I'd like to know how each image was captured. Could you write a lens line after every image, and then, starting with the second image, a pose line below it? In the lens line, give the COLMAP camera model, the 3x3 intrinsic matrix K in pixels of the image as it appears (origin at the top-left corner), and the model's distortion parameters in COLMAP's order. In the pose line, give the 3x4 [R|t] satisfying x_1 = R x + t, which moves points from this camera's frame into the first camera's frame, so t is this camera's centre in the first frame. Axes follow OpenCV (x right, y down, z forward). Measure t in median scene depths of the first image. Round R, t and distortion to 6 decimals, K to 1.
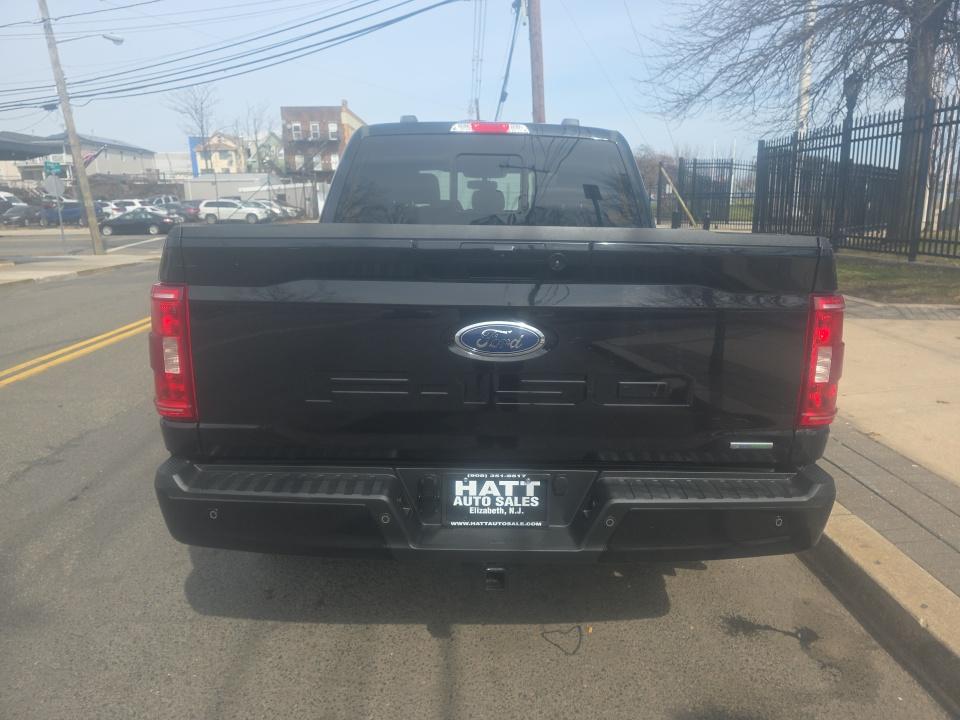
lens RADIAL K [[636.2, 0, 481.5], [0, 636.2, 329.9], [0, 0, 1]] dist [0.033754, -0.025978]
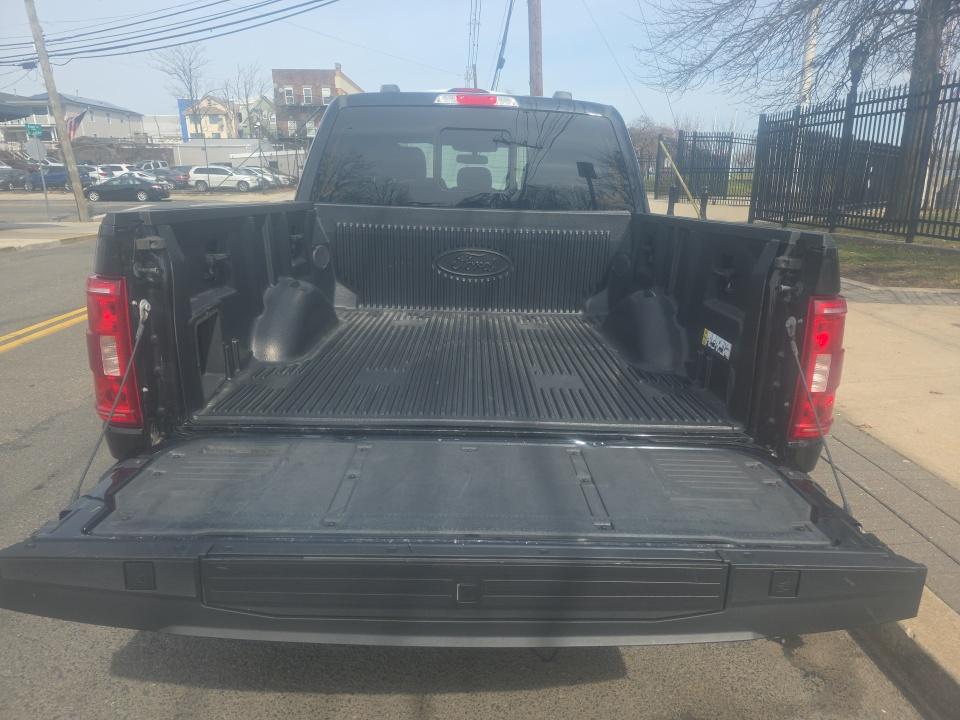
lens RADIAL K [[636.2, 0, 486.7], [0, 636.2, 342.9], [0, 0, 1]] dist [0.033754, -0.025978]
pose [[0.999810, 0.011082, 0.016015, 0.017100], [-0.012071, 0.997939, 0.063019, -0.021245], [-0.015284, -0.063200, 0.997884, 0.042913]]
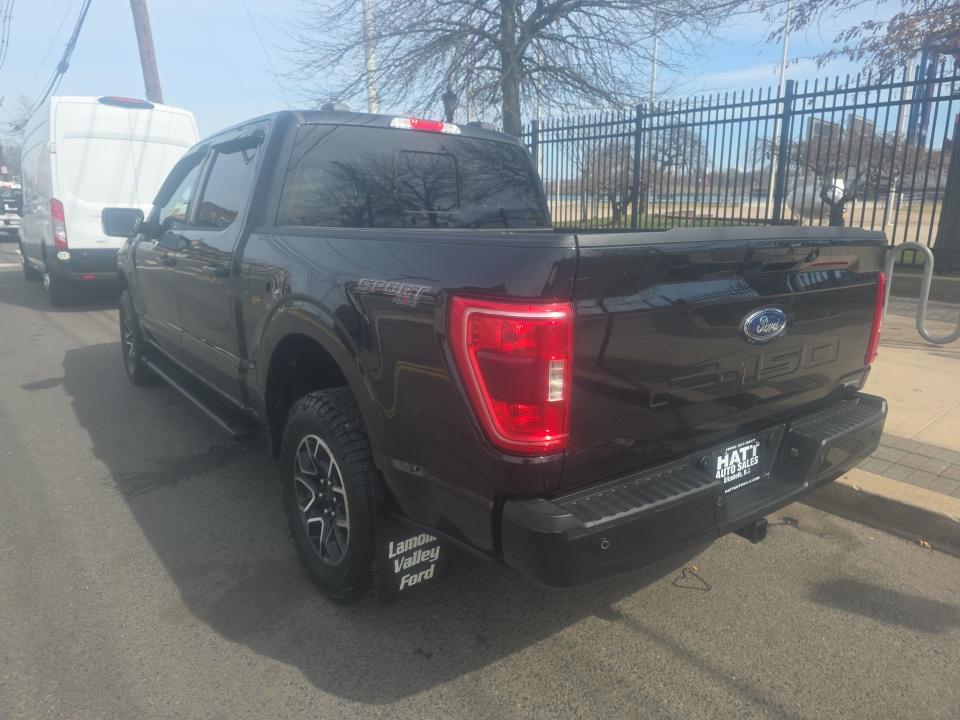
lens RADIAL K [[636.2, 0, 474.4], [0, 636.2, 333.0], [0, 0, 1]] dist [0.033754, -0.025978]
pose [[0.808609, -0.109497, 0.578067, -0.534547], [0.103051, 0.993699, 0.044076, -0.038169], [-0.579251, 0.023930, 0.814798, 0.175400]]
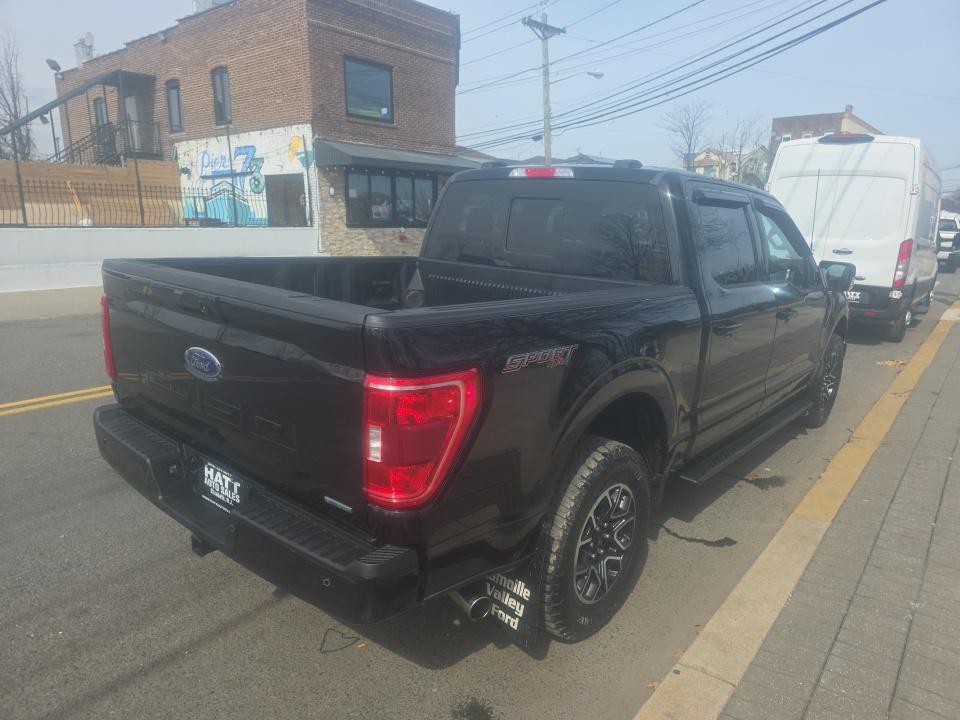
lens RADIAL K [[636.2, 0, 487.5], [0, 636.2, 344.8], [0, 0, 1]] dist [0.033754, -0.025978]
pose [[0.766899, 0.148729, -0.624296, 0.634585], [-0.148337, 0.987514, 0.053040, -0.087722], [0.624389, 0.051930, 0.779385, 0.170079]]
